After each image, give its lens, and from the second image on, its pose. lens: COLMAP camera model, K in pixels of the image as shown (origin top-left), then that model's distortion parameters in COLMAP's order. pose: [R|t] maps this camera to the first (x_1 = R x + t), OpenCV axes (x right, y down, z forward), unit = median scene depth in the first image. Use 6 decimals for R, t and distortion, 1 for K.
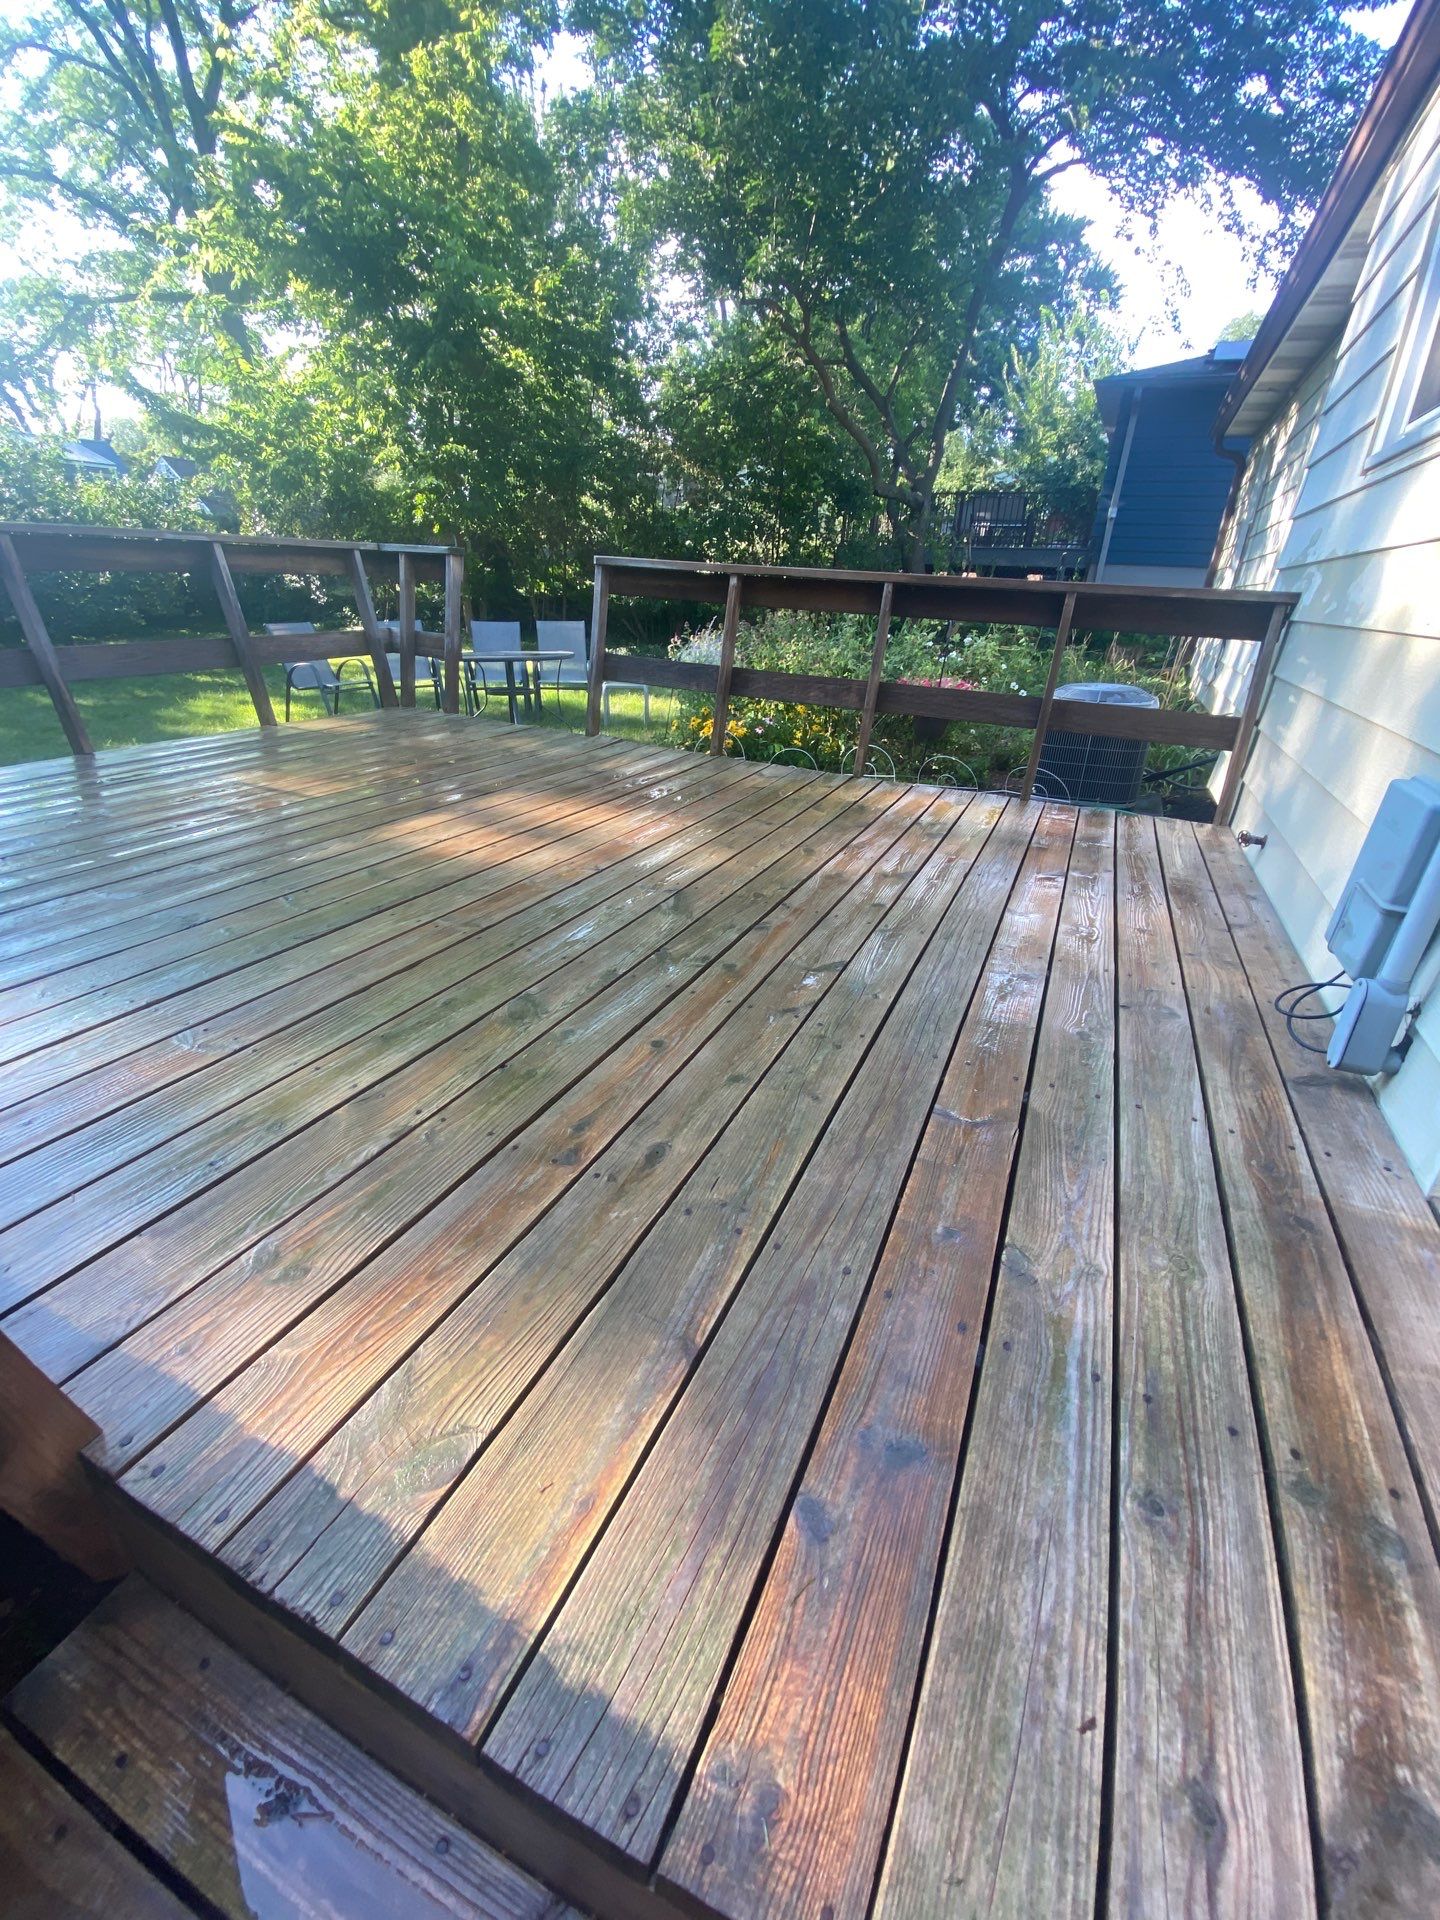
lens RADIAL K [[766.4, 0, 712.6], [0, 766.4, 953.1], [0, 0, 1]] dist [0.016313, -0.016802]
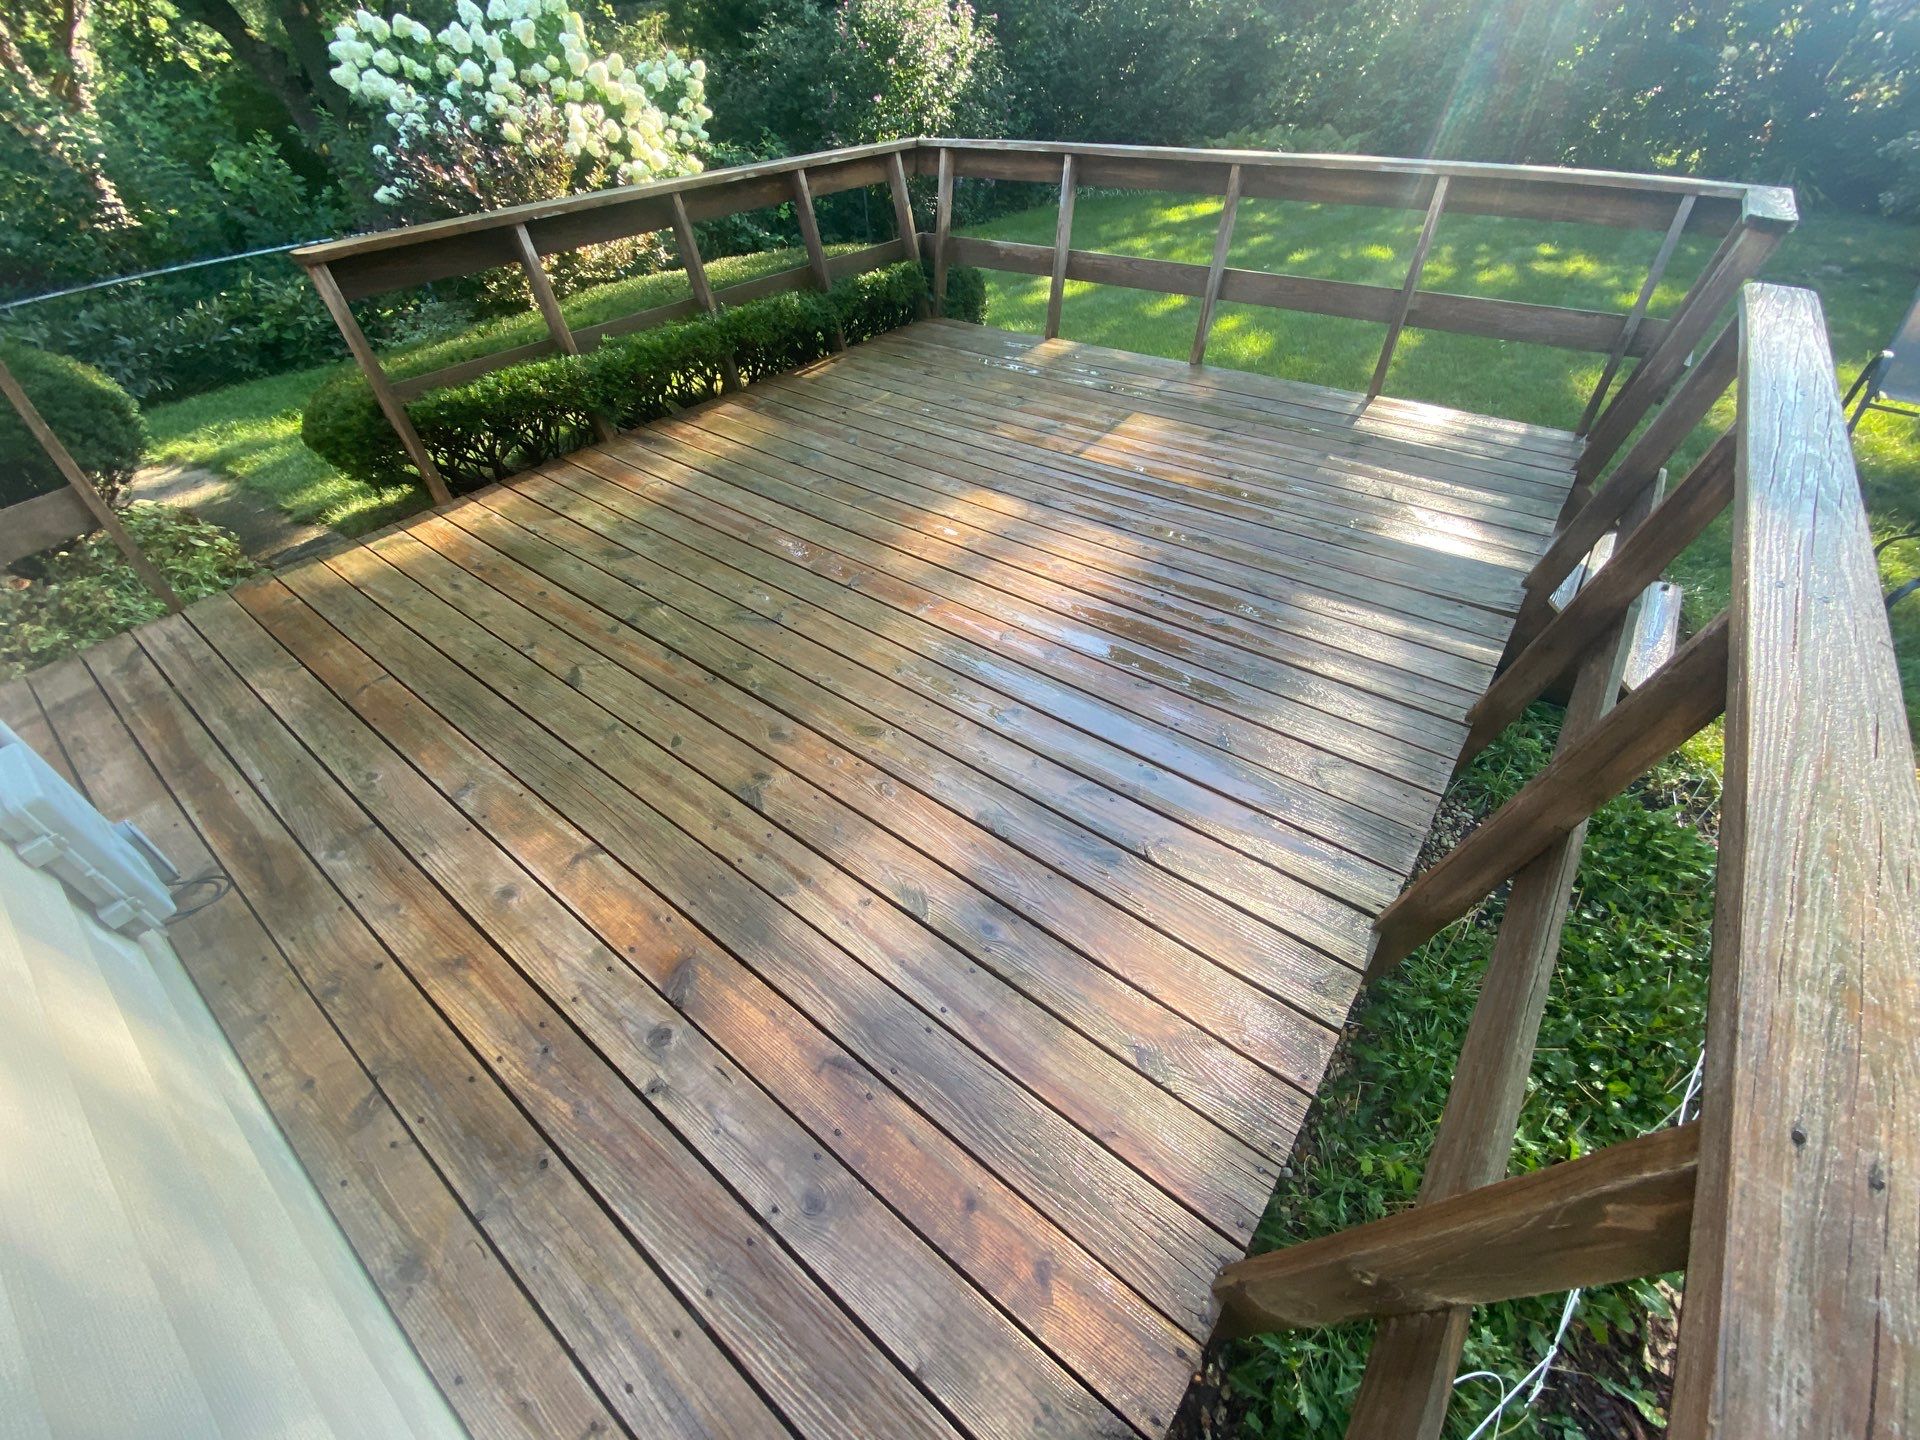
lens RADIAL K [[766.4, 0, 960.0], [0, 766.4, 720.0], [0, 0, 1]] dist [0.016313, -0.016802]
pose [[-0.210581, 0.629300, -0.748089, 0.555784], [-0.407072, 0.639299, 0.652372, -0.558863], [0.888790, 0.441903, 0.121546, 0.791748]]
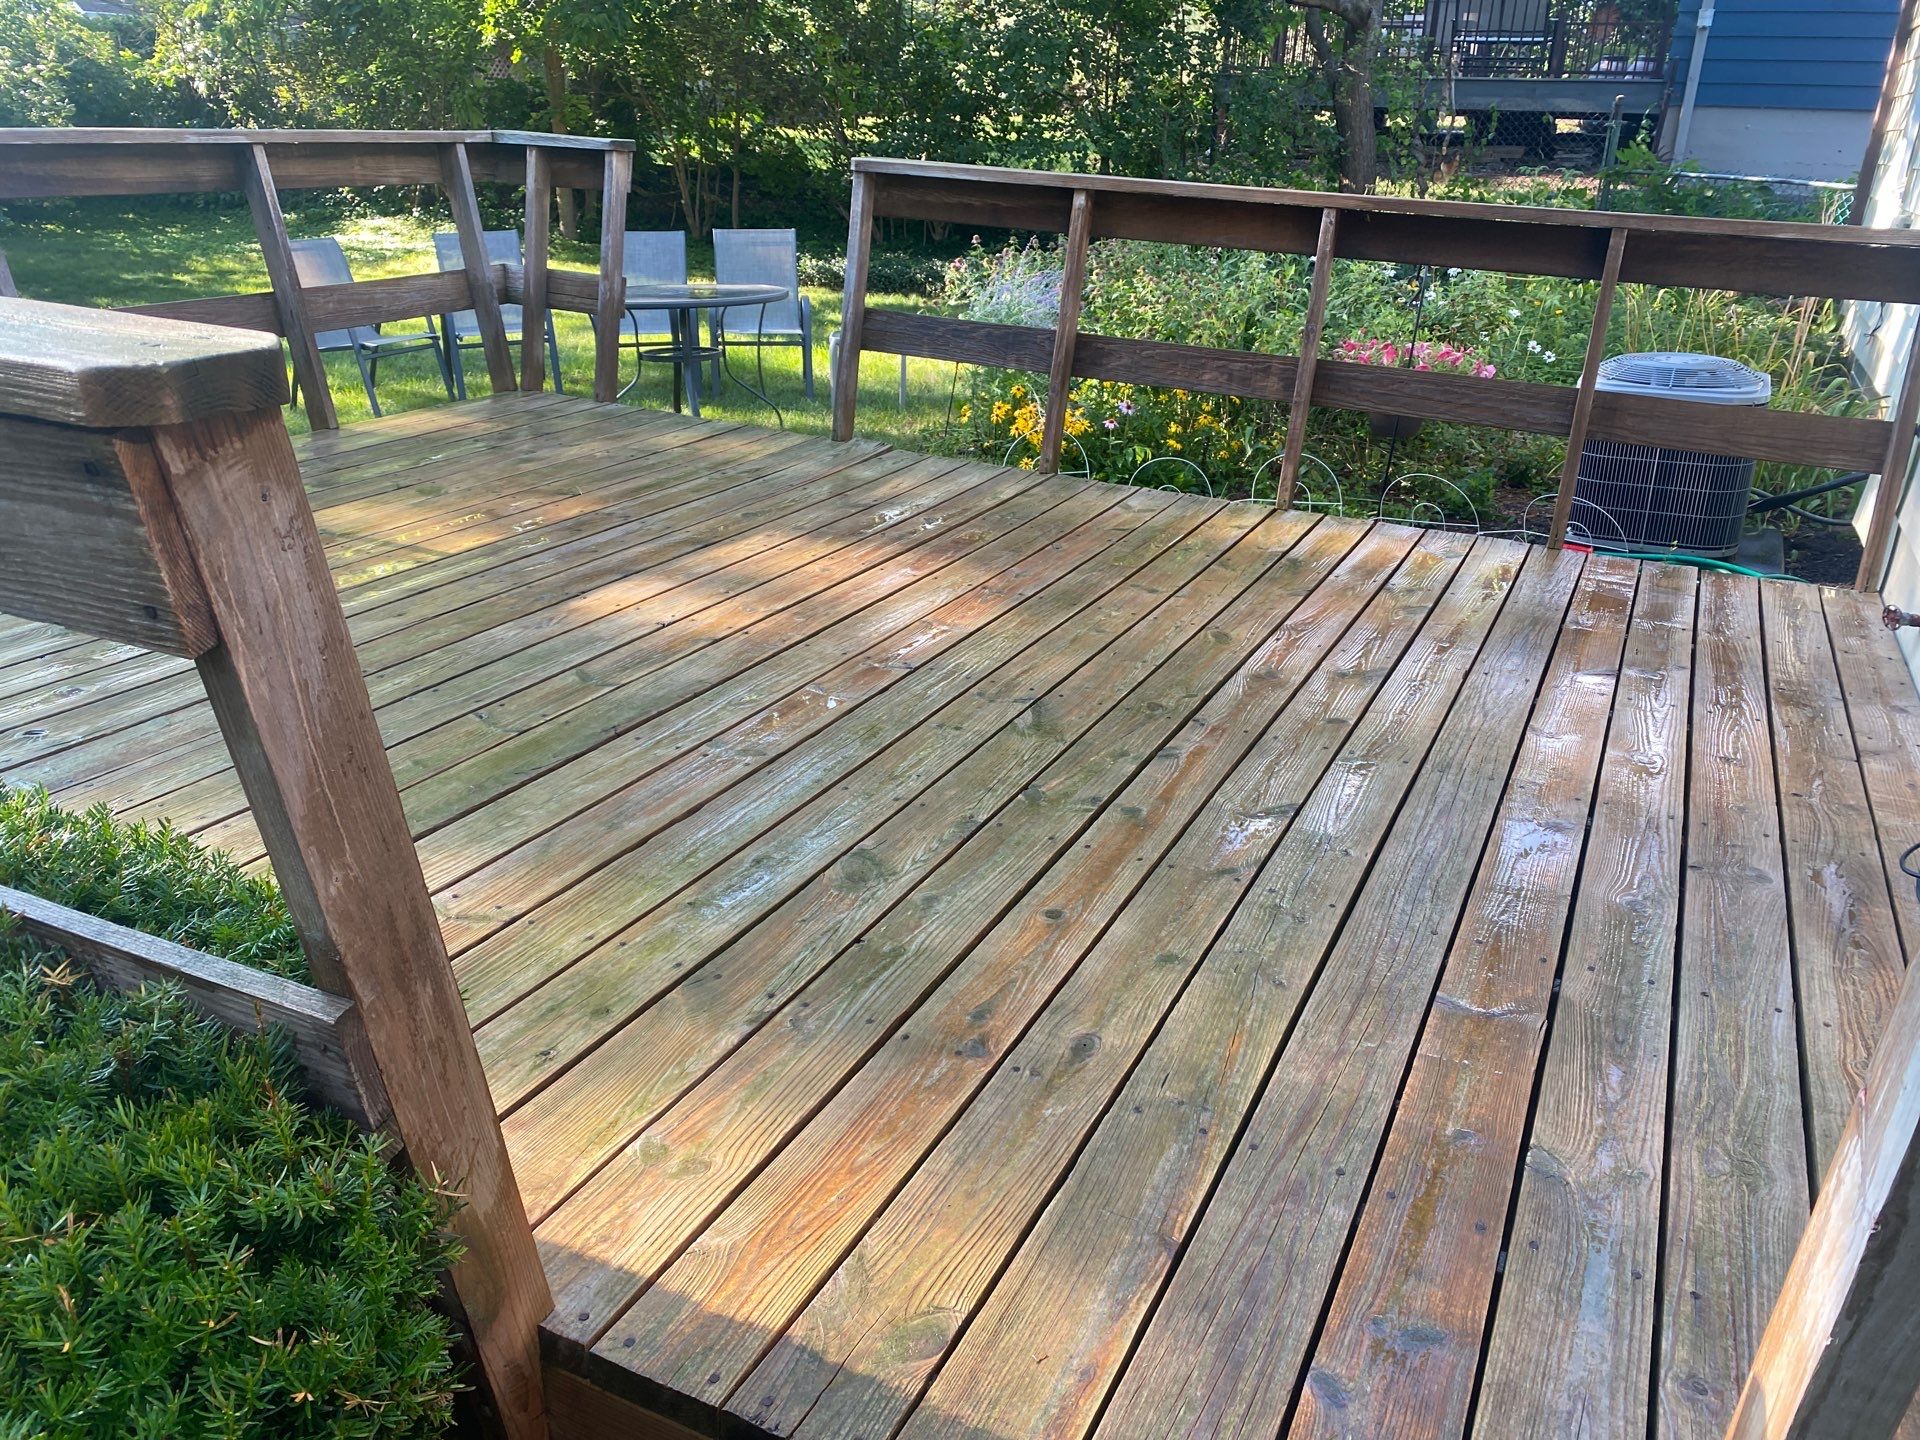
lens RADIAL K [[1435.2, 0, 970.5], [0, 1435.2, 734.4], [0, 0, 1]] dist [0.038221, -0.039836]
pose [[0.999985, -0.002417, -0.004989, -0.065565], [0.002189, 0.998976, -0.045183, 0.002913], [0.005093, 0.045172, 0.998966, -0.177683]]
